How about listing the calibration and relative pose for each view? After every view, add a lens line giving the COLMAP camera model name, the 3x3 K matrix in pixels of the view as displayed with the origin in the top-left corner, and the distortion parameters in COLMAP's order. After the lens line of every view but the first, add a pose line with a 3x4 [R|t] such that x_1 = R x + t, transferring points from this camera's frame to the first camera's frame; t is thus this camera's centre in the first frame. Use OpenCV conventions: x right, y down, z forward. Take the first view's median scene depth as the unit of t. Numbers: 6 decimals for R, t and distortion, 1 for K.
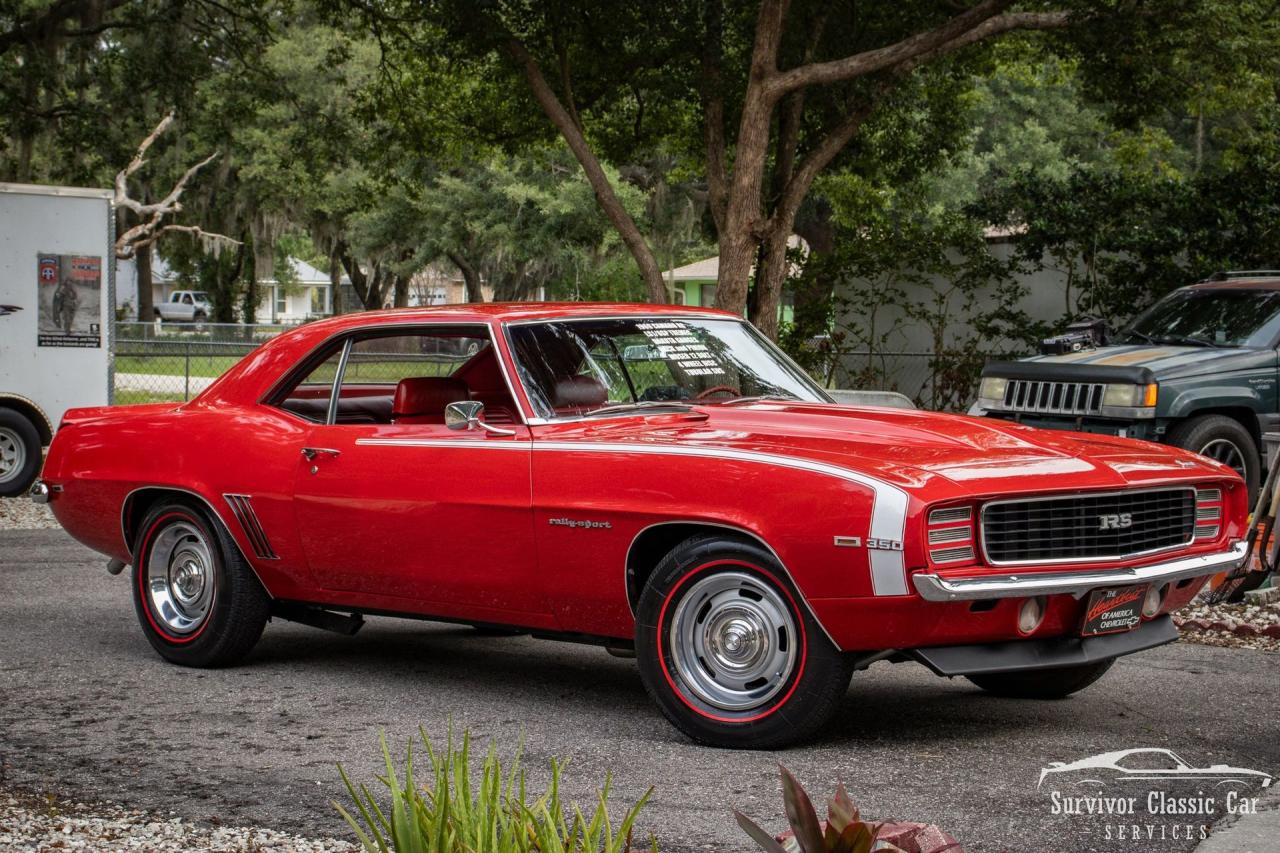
lens RADIAL K [[2889.5, 0, 624.5], [0, 2889.5, 382.1], [0, 0, 1]] dist [0.274246, 0.436262]
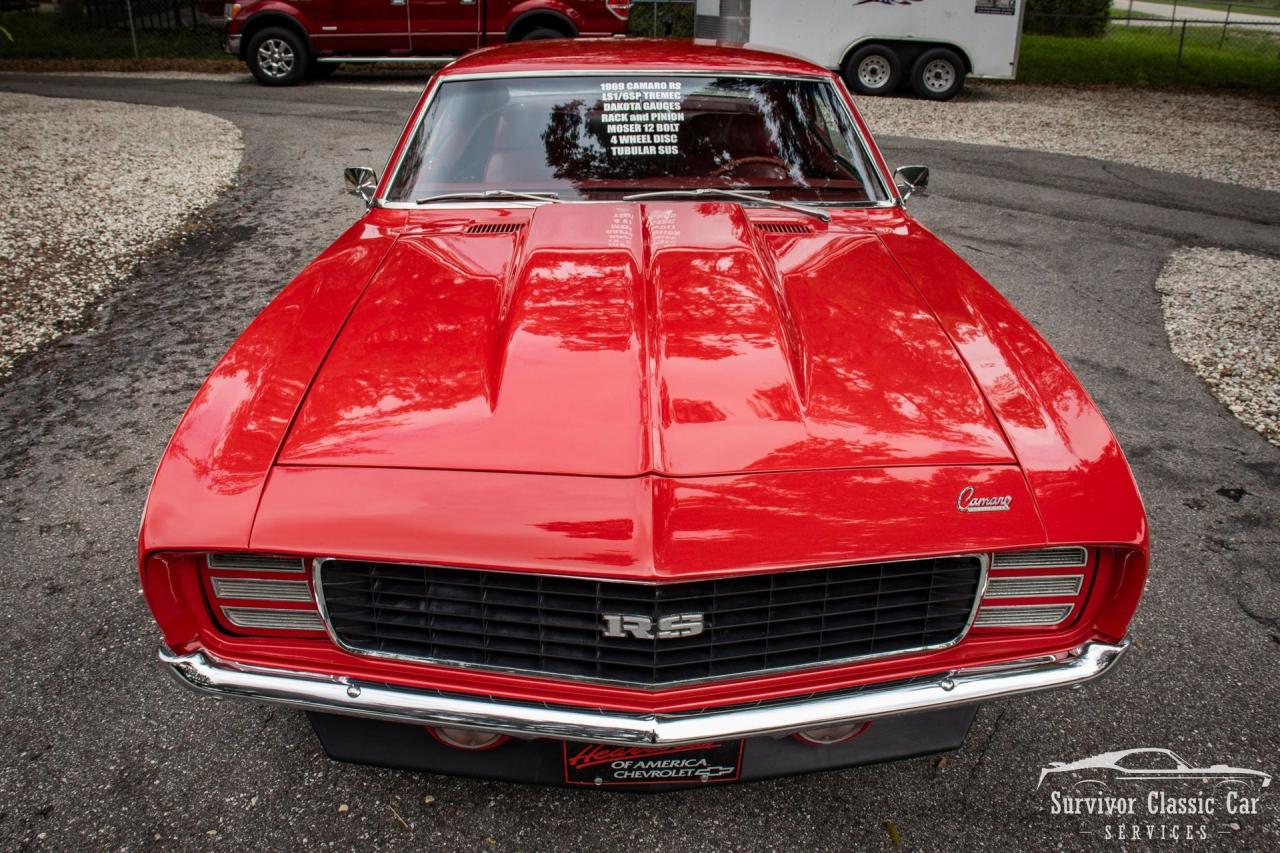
lens RADIAL K [[1087.2, 0, 645.3], [0, 1087.2, 425.8], [0, 0, 1]] dist [-0.179074, 0.161926]
pose [[0.718779, 0.286076, -0.633654, 0.234643], [-0.022536, 0.920527, 0.390028, -0.048682], [0.694874, -0.266064, 0.668102, 0.747961]]
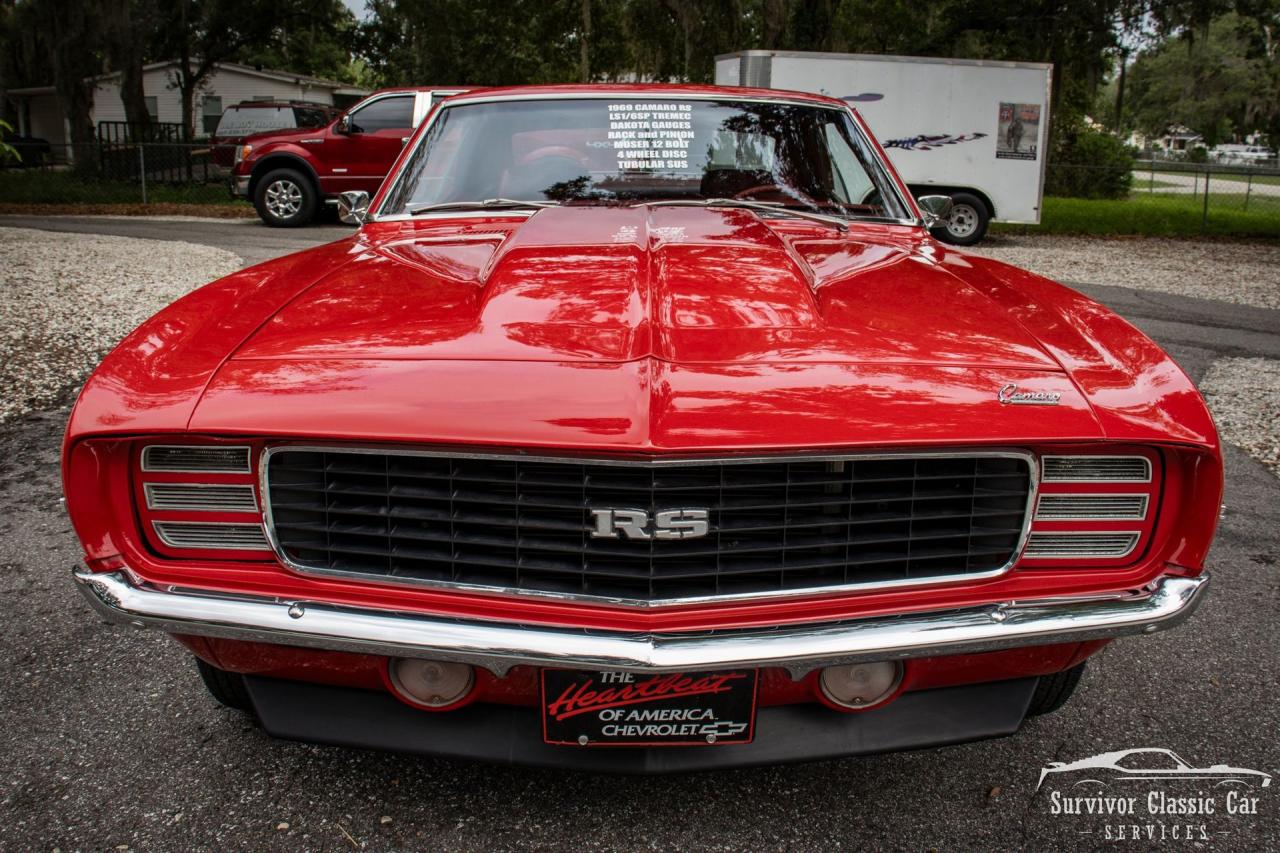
lens RADIAL K [[1144.4, 0, 652.3], [0, 1144.4, 400.1], [0, 0, 1]] dist [-0.174393, 0.155245]
pose [[0.712269, 0.163832, -0.682519, 0.238674], [-0.028922, 0.978403, 0.204673, -0.004058], [0.701311, -0.126043, 0.701624, 0.748818]]
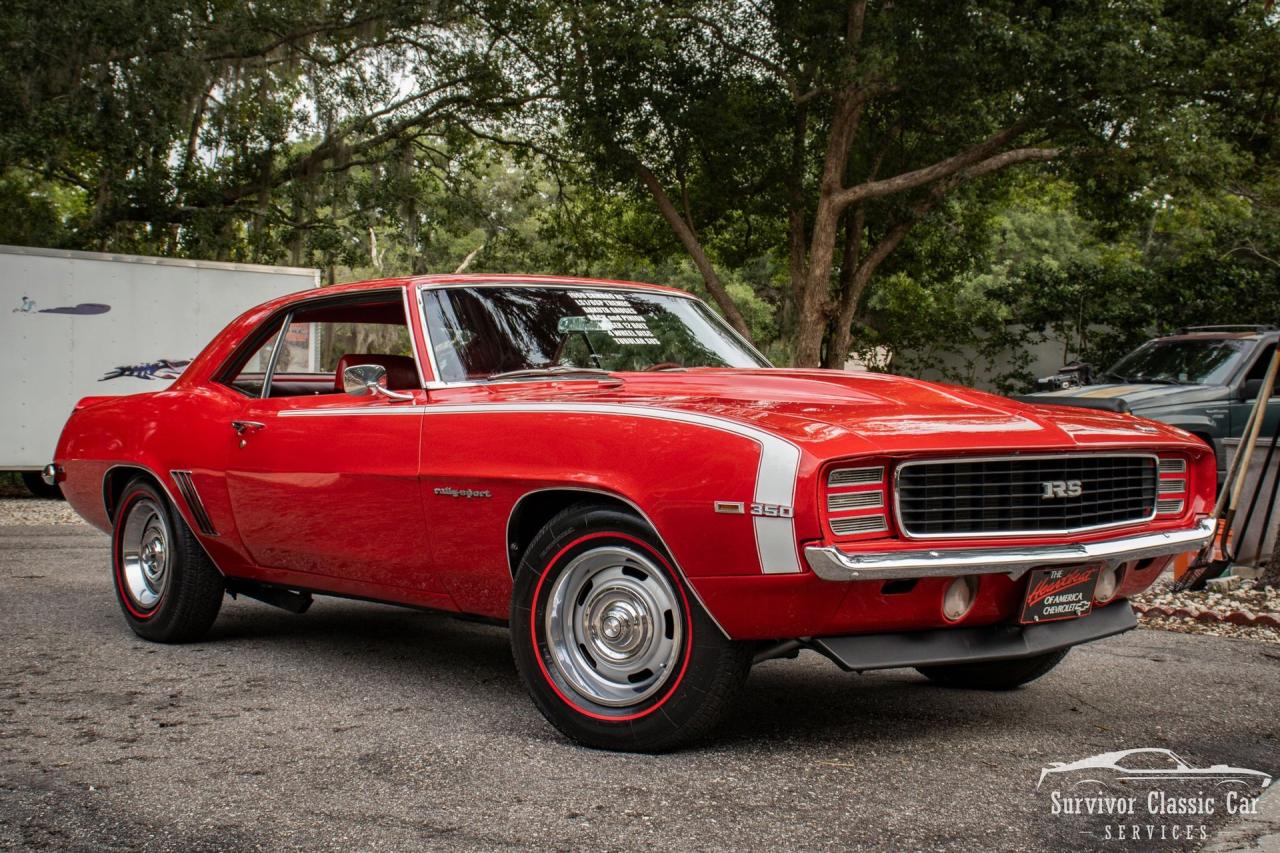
lens RADIAL K [[1823.4, 0, 640.0], [0, 1823.4, 426.5], [0, 0, 1]] dist [0.017423, 0.088727]
pose [[0.996217, 0.003128, -0.086840, 0.077965], [-0.004478, 0.999872, -0.015358, 0.032383], [0.086780, 0.015688, 0.996104, 0.388714]]
